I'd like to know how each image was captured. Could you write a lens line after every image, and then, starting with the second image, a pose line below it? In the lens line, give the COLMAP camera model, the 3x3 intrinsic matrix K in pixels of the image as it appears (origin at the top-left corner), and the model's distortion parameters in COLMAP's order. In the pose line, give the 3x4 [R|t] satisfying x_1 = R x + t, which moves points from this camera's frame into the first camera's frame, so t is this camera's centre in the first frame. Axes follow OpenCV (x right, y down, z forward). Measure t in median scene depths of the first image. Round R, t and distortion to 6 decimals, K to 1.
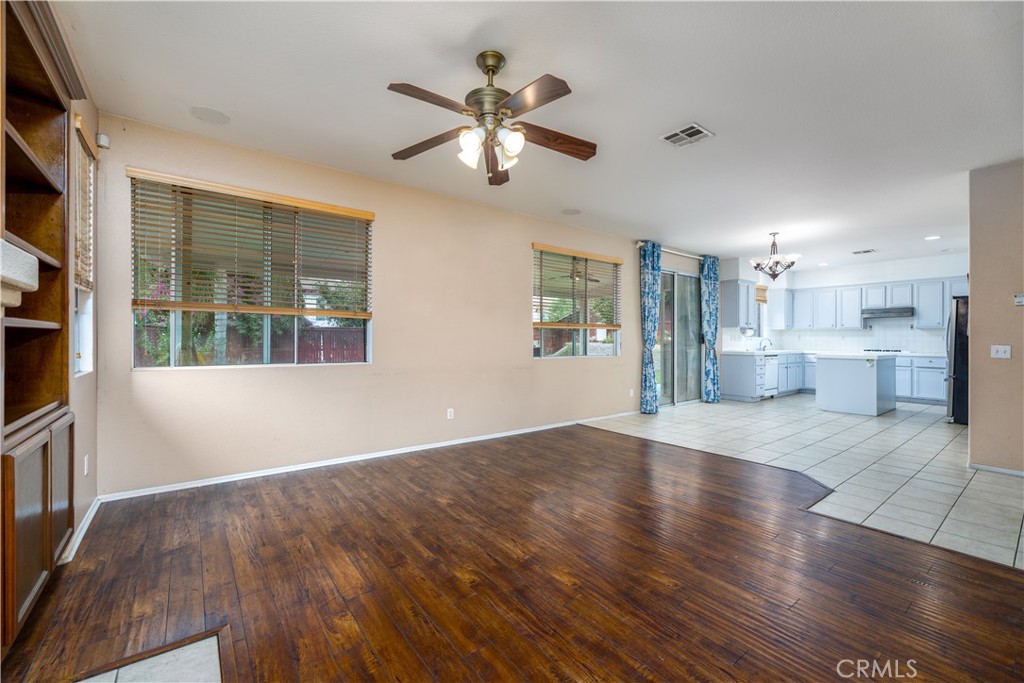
lens RADIAL K [[417.9, 0, 508.9], [0, 417.9, 338.8], [0, 0, 1]] dist [0.000575, 0.000182]
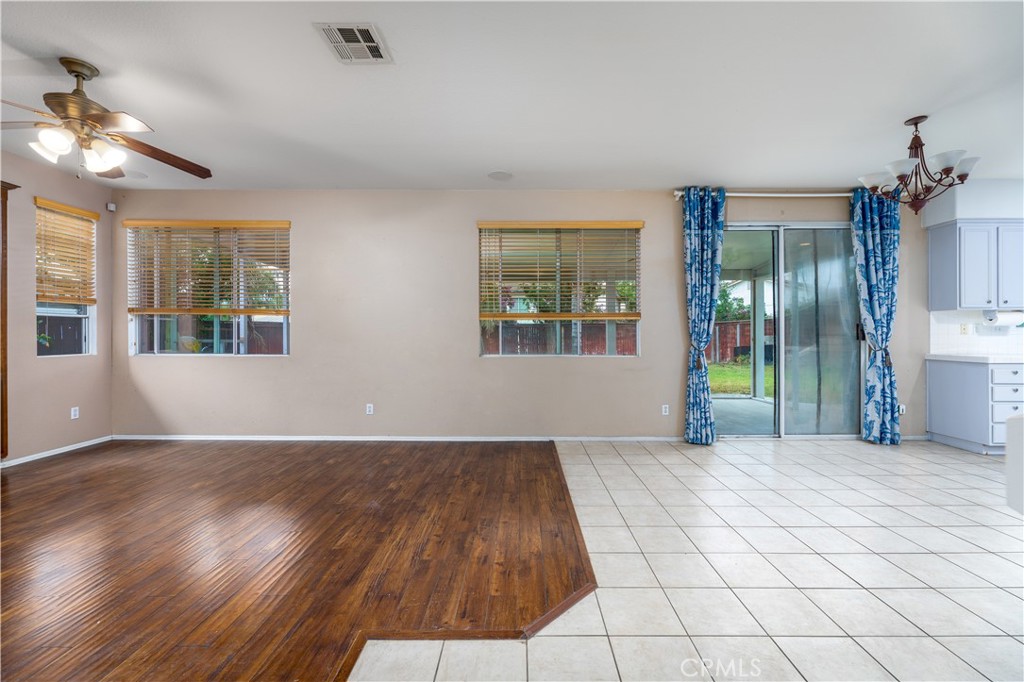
lens RADIAL K [[419.5, 0, 519.7], [0, 419.5, 332.0], [0, 0, 1]] dist [-0.003429, -0.000345]
pose [[0.798324, -0.005415, -0.602204, 0.516723], [0.002325, 0.999980, -0.005911, 0.002969], [0.602224, 0.003319, 0.798320, 0.292380]]
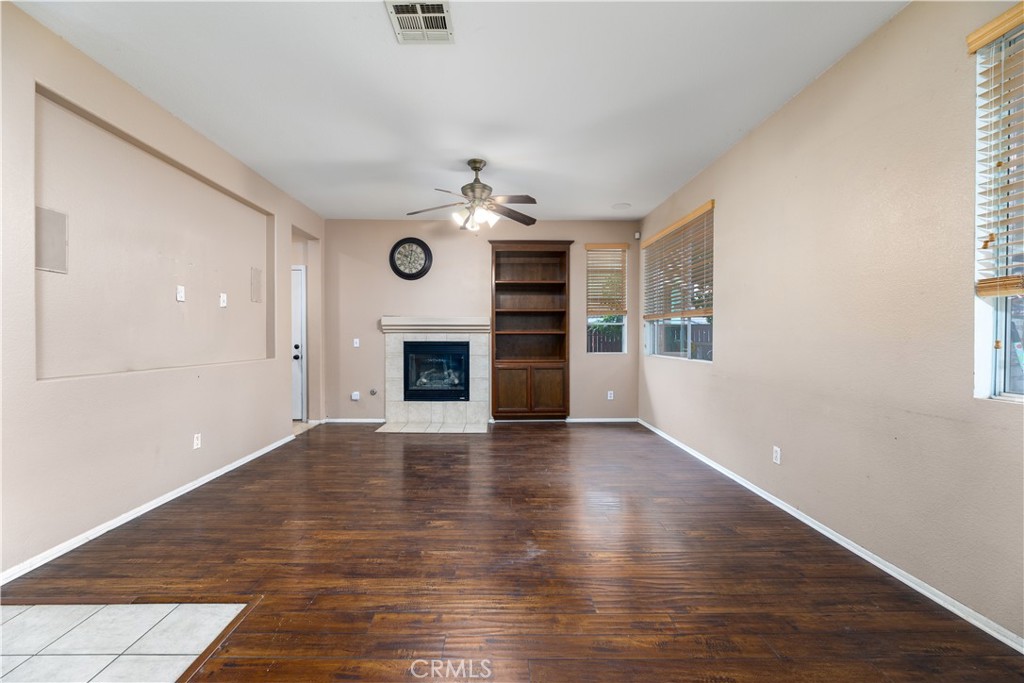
lens RADIAL K [[419.5, 0, 506.8], [0, 419.5, 345.2], [0, 0, 1]] dist [-0.003218, -0.000330]
pose [[-0.587361, 0.011137, -0.809248, 0.423549], [-0.001483, 0.999889, 0.014837, 0.003801], [0.809323, 0.009915, -0.587280, 0.723364]]
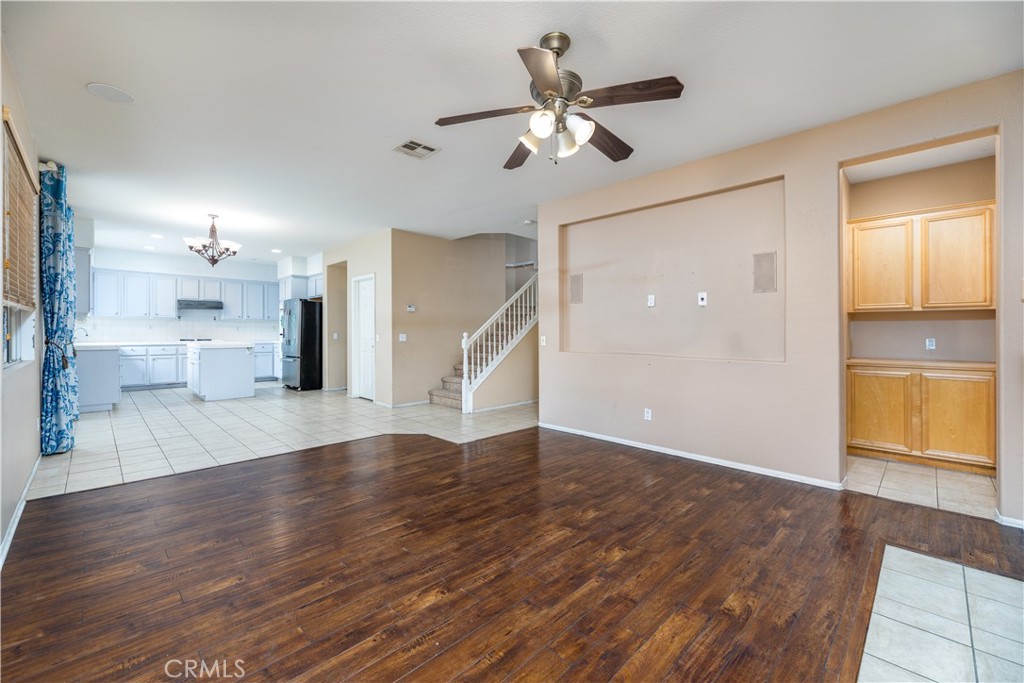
lens RADIAL K [[417.9, 0, 508.9], [0, 417.9, 338.8], [0, 0, 1]] dist [0.000575, 0.000182]
pose [[-0.128904, -0.020754, 0.991440, -0.346084], [-0.006250, 0.999778, 0.020116, -0.001808], [-0.991637, -0.003603, -0.129005, 0.437000]]
